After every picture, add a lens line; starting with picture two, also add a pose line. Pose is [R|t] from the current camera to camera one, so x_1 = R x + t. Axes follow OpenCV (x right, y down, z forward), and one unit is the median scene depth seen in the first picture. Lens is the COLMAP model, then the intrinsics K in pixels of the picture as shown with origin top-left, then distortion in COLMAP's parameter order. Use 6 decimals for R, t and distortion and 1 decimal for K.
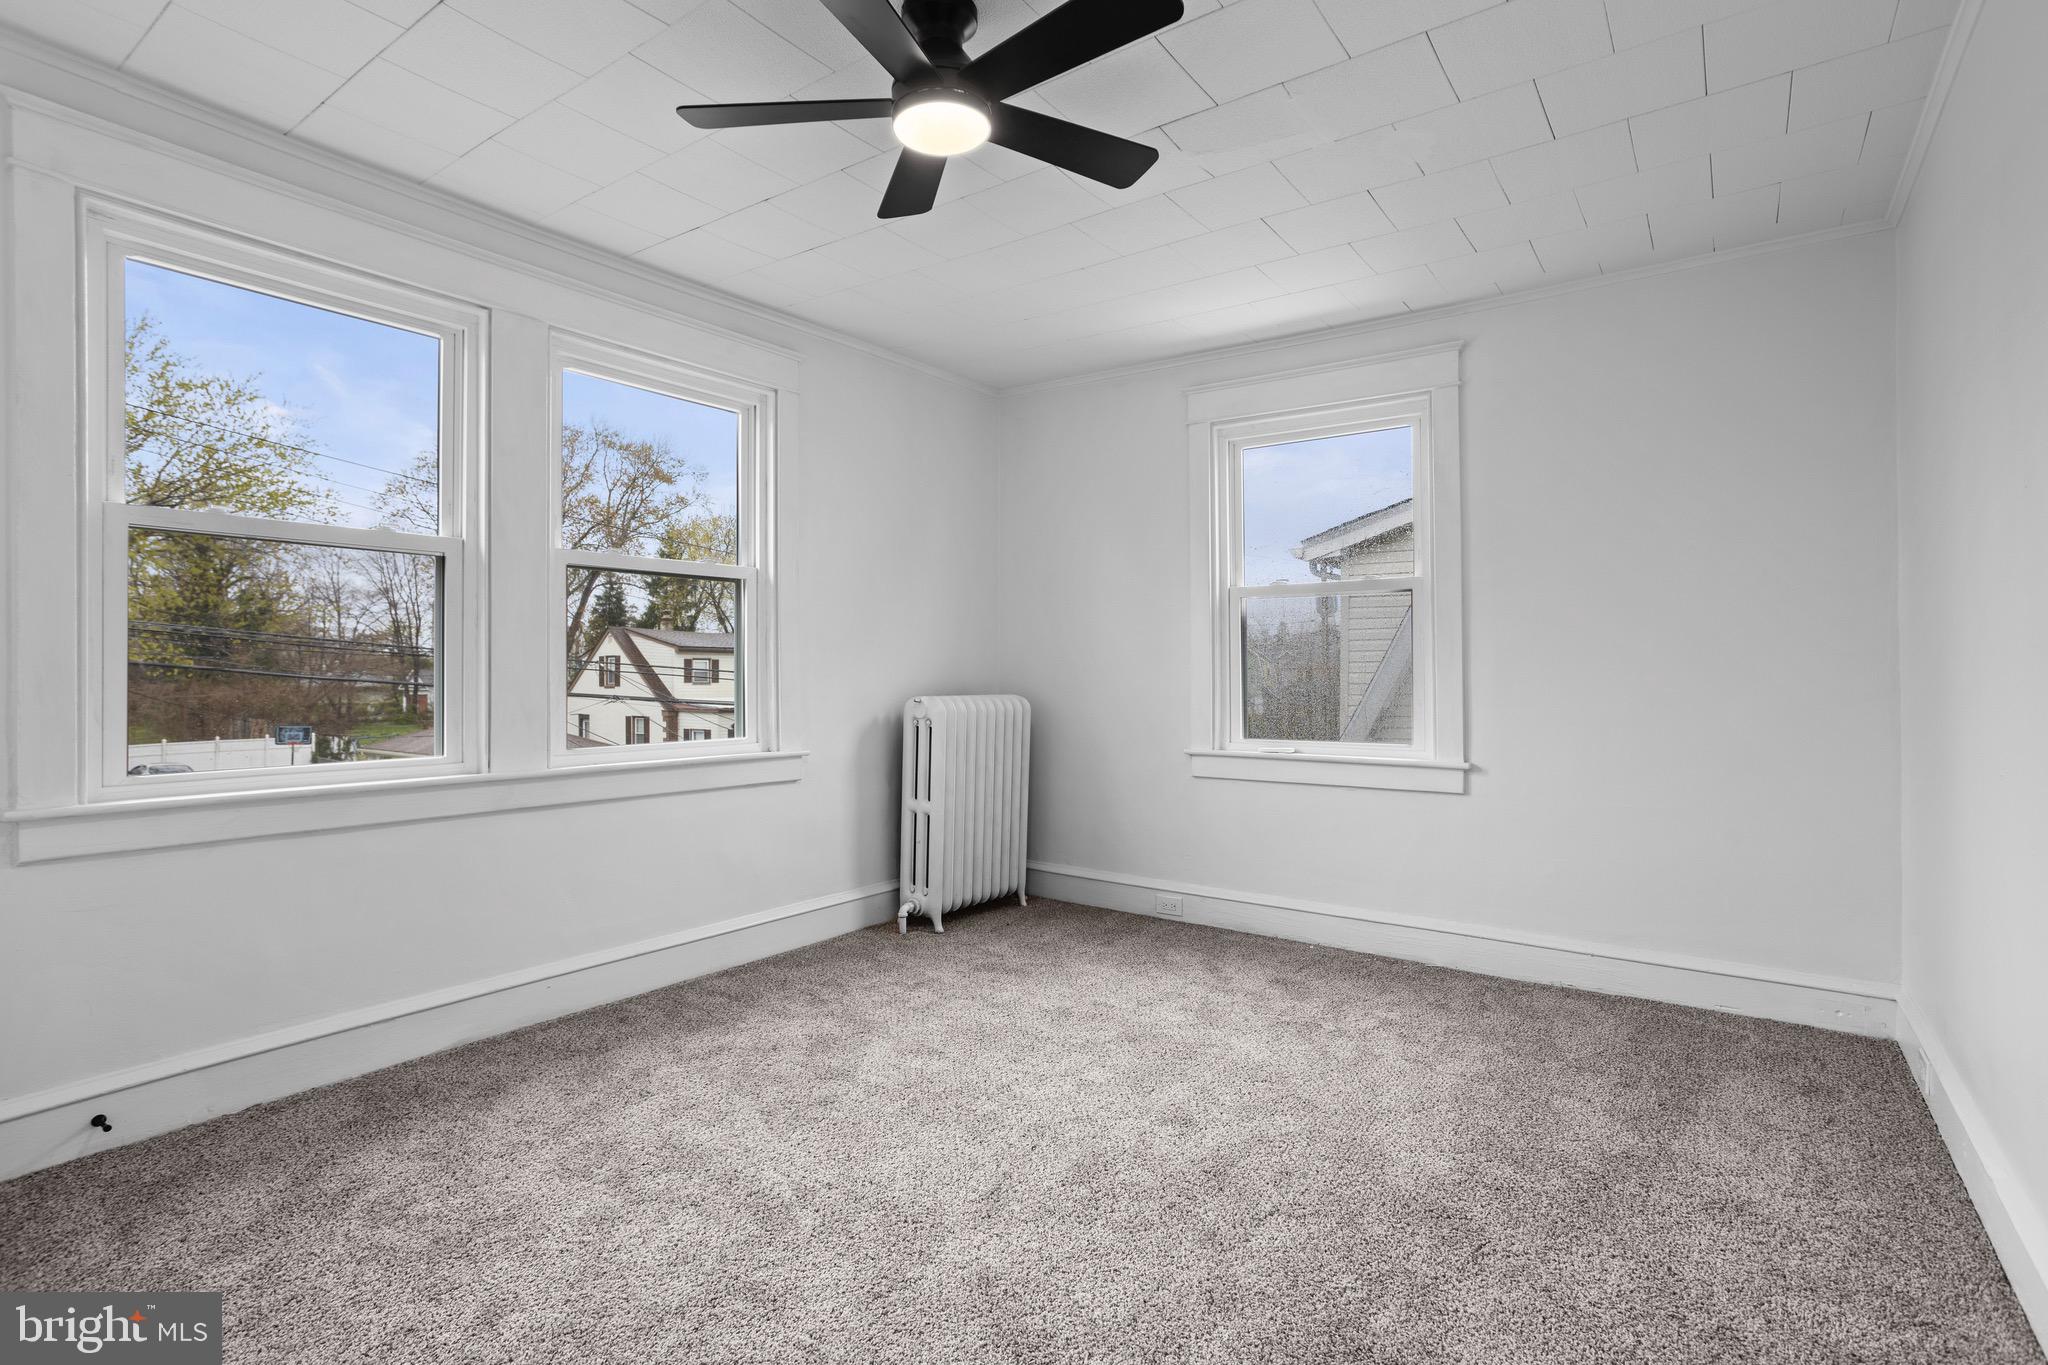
lens RADIAL K [[1007.3, 0, 1028.8], [0, 1007.3, 685.9], [0, 0, 1]] dist [-0.036804, 0.015354]
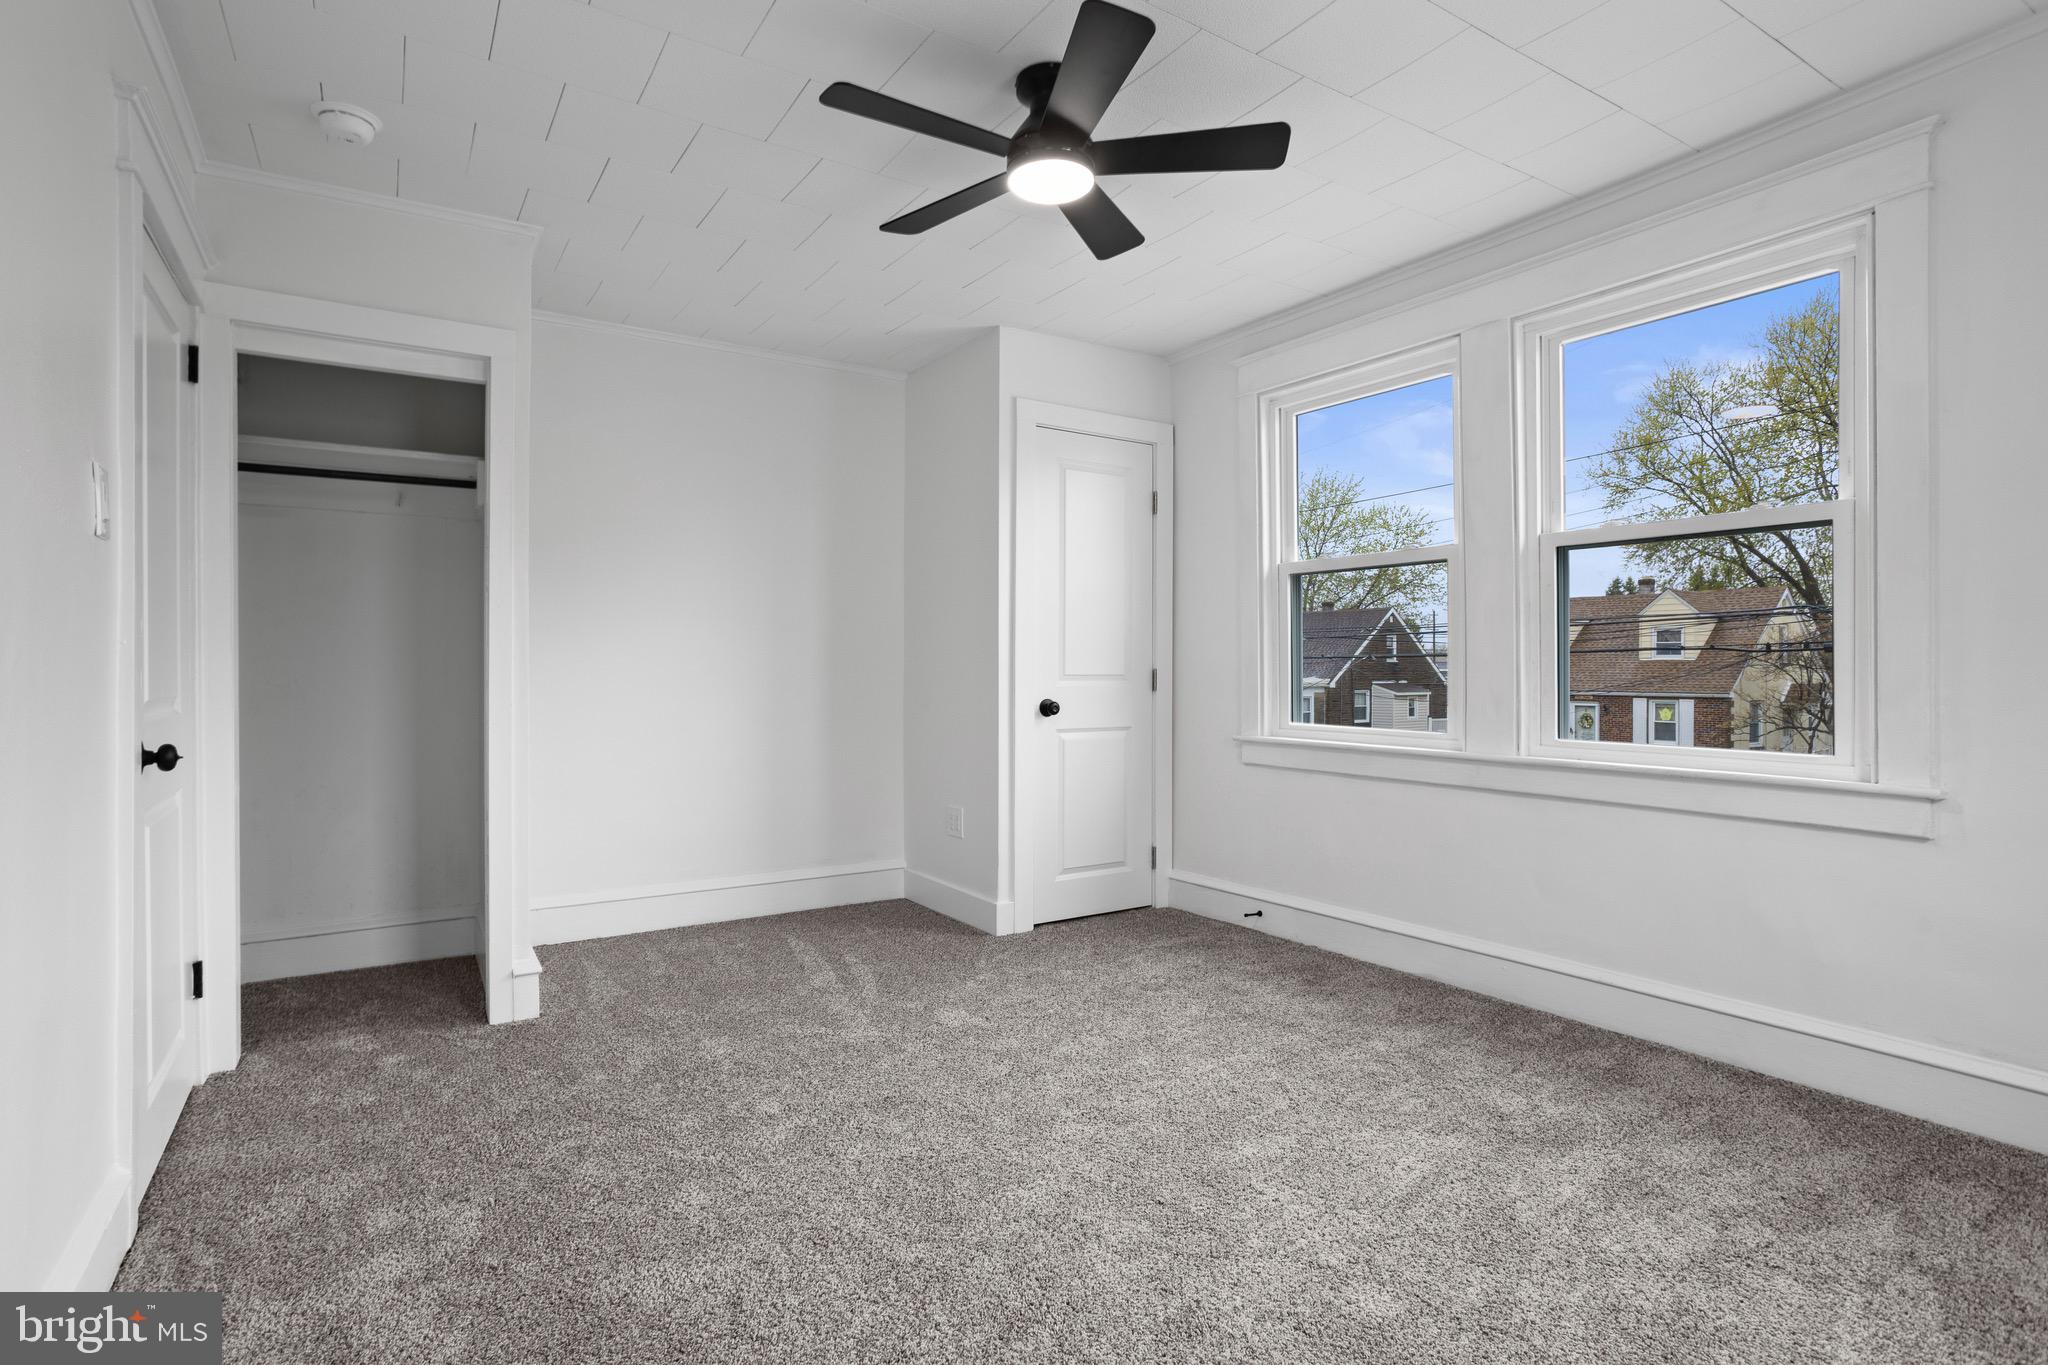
lens RADIAL K [[1007.3, 0, 1021.2], [0, 1007.3, 676.9], [0, 0, 1]] dist [-0.036804, 0.015354]
pose [[-0.368323, 0.018261, -0.929519, 0.646584], [-0.001118, 0.999798, 0.020085, -0.017258], [0.929697, 0.008437, -0.368228, 0.907201]]
